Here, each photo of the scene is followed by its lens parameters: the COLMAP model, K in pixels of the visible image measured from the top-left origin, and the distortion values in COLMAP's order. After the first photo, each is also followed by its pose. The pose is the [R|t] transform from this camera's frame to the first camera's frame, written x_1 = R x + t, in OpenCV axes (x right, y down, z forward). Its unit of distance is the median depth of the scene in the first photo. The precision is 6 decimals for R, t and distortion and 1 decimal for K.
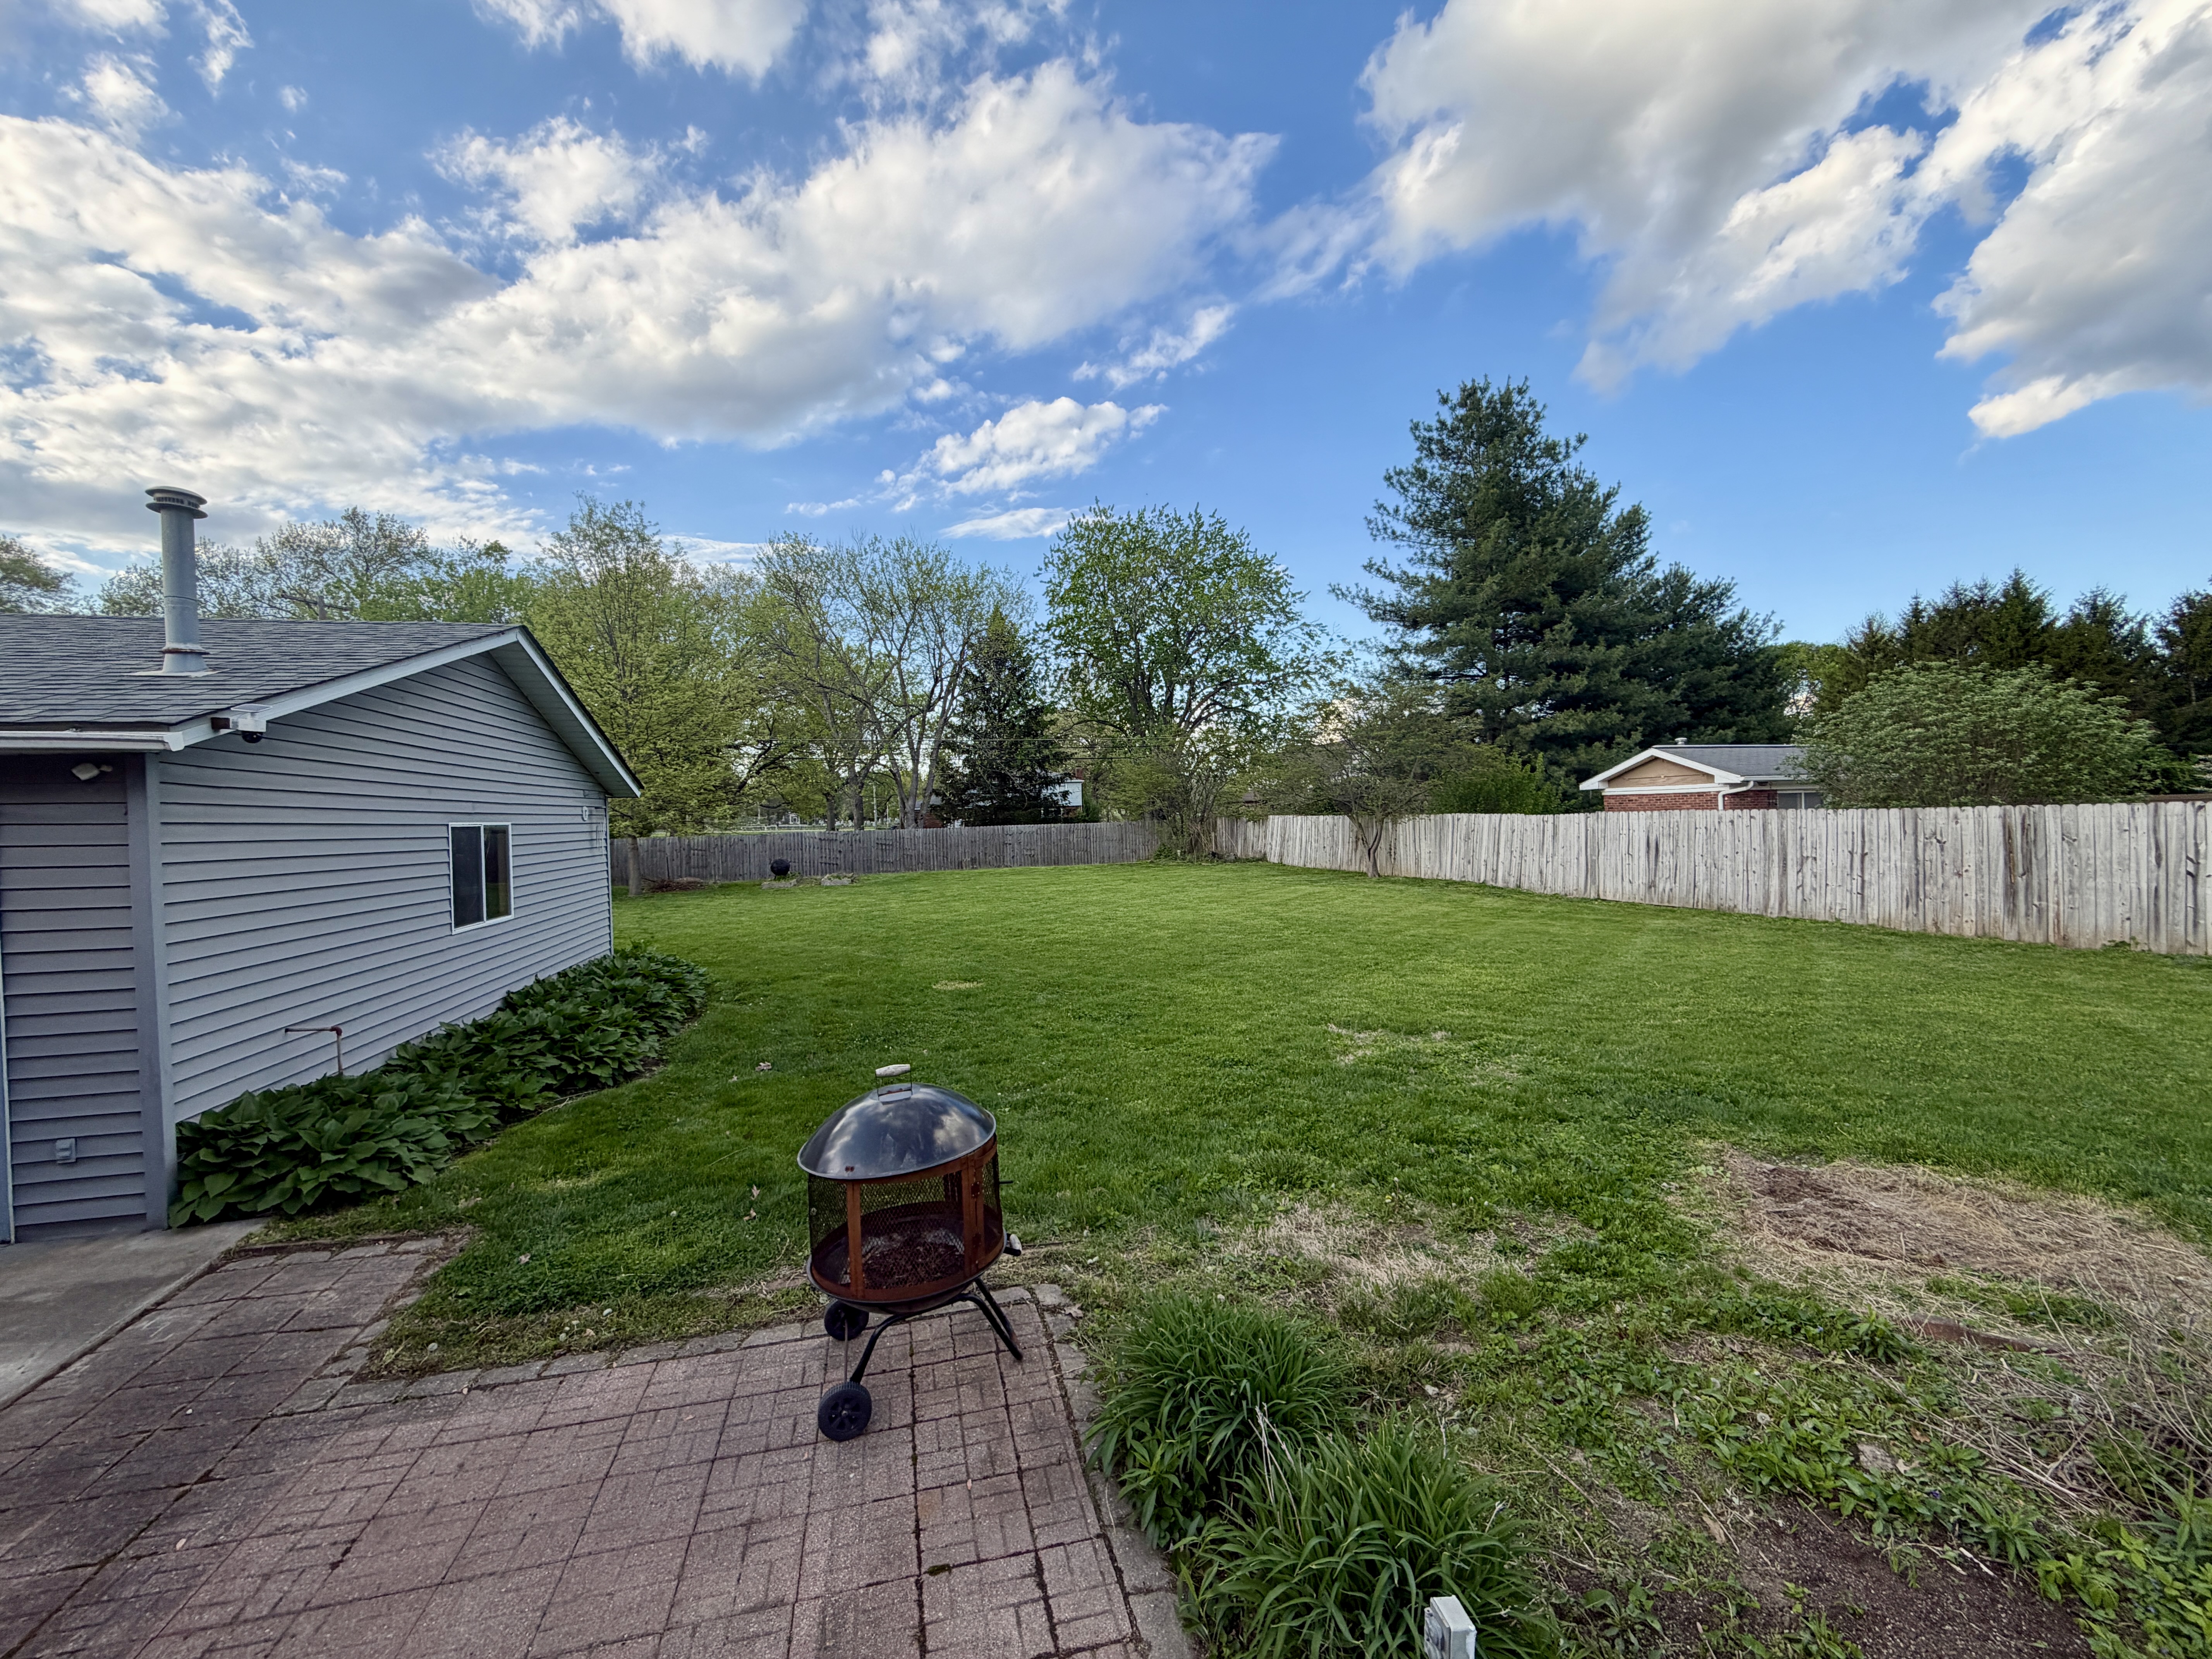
lens RADIAL K [[882.3, 0, 1094.1], [0, 882.3, 832.0], [0, 0, 1]] dist [0.003107, 0.000010]
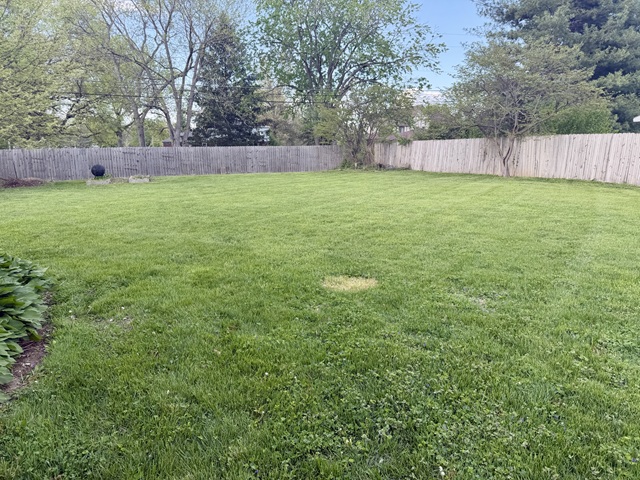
lens RADIAL K [[459.0, 0, 323.2], [0, 459.0, 242.4], [0, 0, 1]] dist [0.015346, -0.008209]
pose [[0.992304, -0.014203, 0.123011, -0.070031], [-0.008015, 0.983950, 0.178266, 0.015190], [-0.123569, -0.177880, 0.976263, 0.164201]]
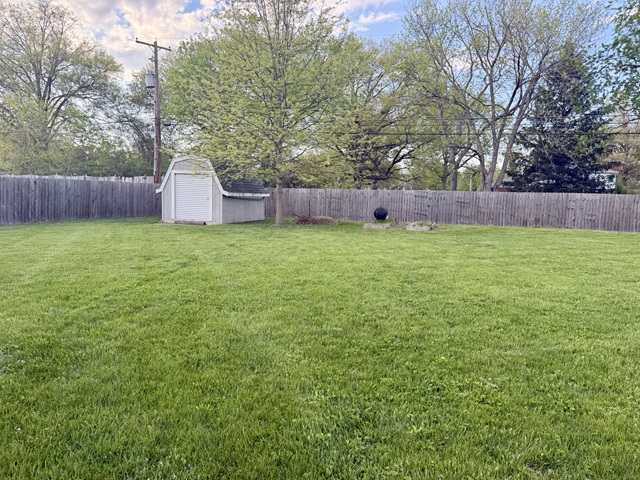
lens RADIAL K [[459.0, 0, 319.1], [0, 459.0, 240.5], [0, 0, 1]] dist [0.015346, -0.008209]
pose [[0.844818, 0.102060, -0.525229, -0.054377], [-0.056139, 0.993129, 0.102681, 0.011839], [0.532100, -0.057260, 0.844743, 0.302801]]
